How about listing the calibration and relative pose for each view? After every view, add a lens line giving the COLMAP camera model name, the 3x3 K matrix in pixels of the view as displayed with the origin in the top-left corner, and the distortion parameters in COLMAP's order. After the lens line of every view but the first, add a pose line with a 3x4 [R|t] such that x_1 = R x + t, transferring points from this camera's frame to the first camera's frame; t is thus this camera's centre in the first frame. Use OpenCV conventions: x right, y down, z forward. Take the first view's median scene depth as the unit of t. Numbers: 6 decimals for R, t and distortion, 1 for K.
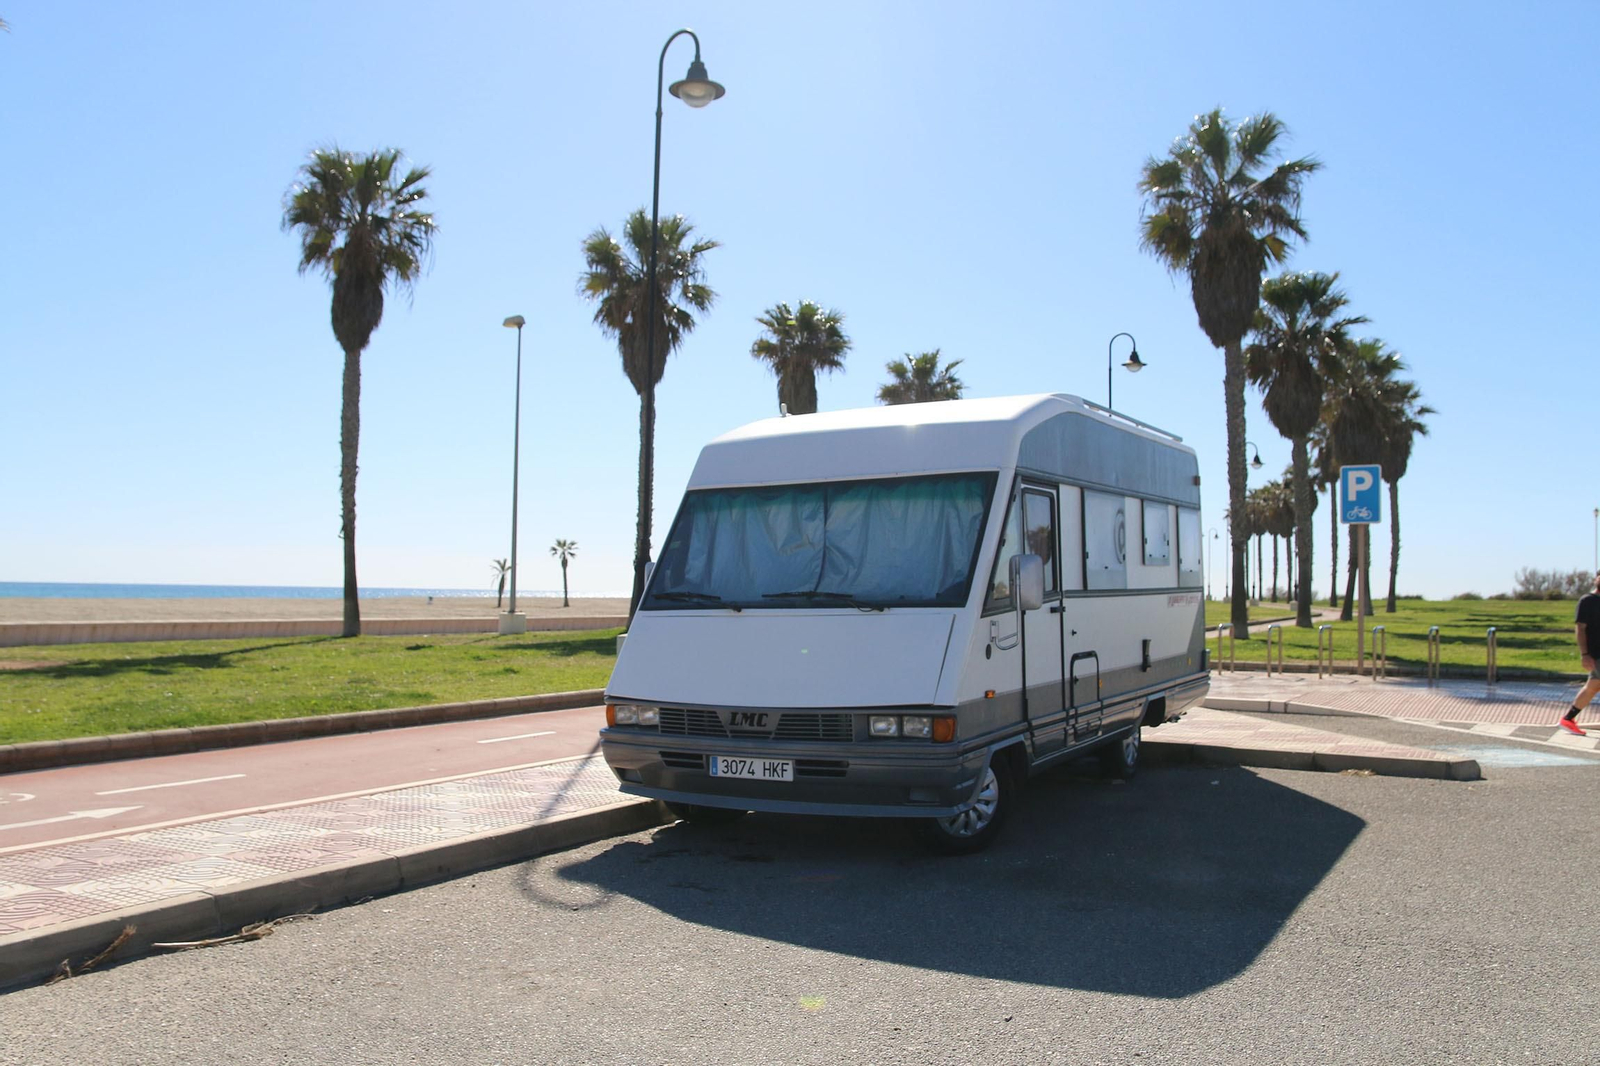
lens RADIAL K [[1307.1, 0, 800.0], [0, 1307.1, 533.0], [0, 0, 1]] dist [-0.150659, 0.000328]
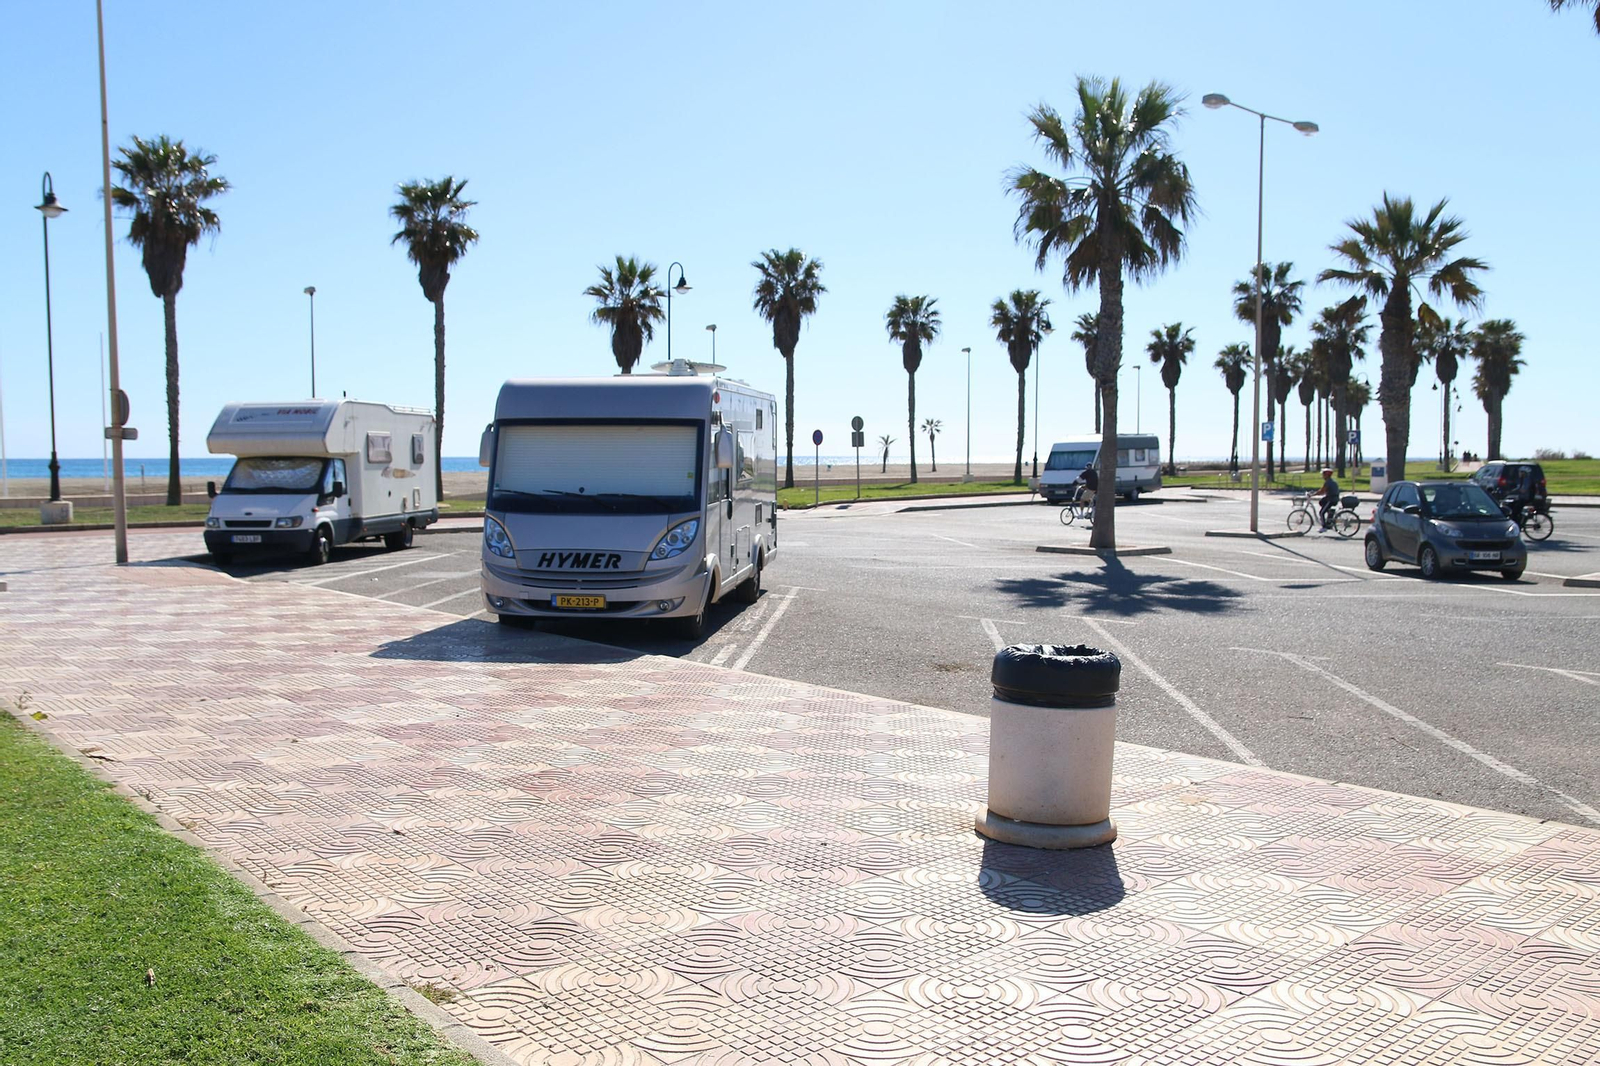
lens RADIAL K [[1603.7, 0, 800.0], [0, 1603.7, 533.0], [0, 0, 1]] dist [-0.060633, 0.152158]
pose [[0.976049, -0.001630, -0.217543, 0.134131], [0.022275, 0.995465, 0.092483, -0.124544], [0.216406, -0.095114, 0.971659, -2.223293]]
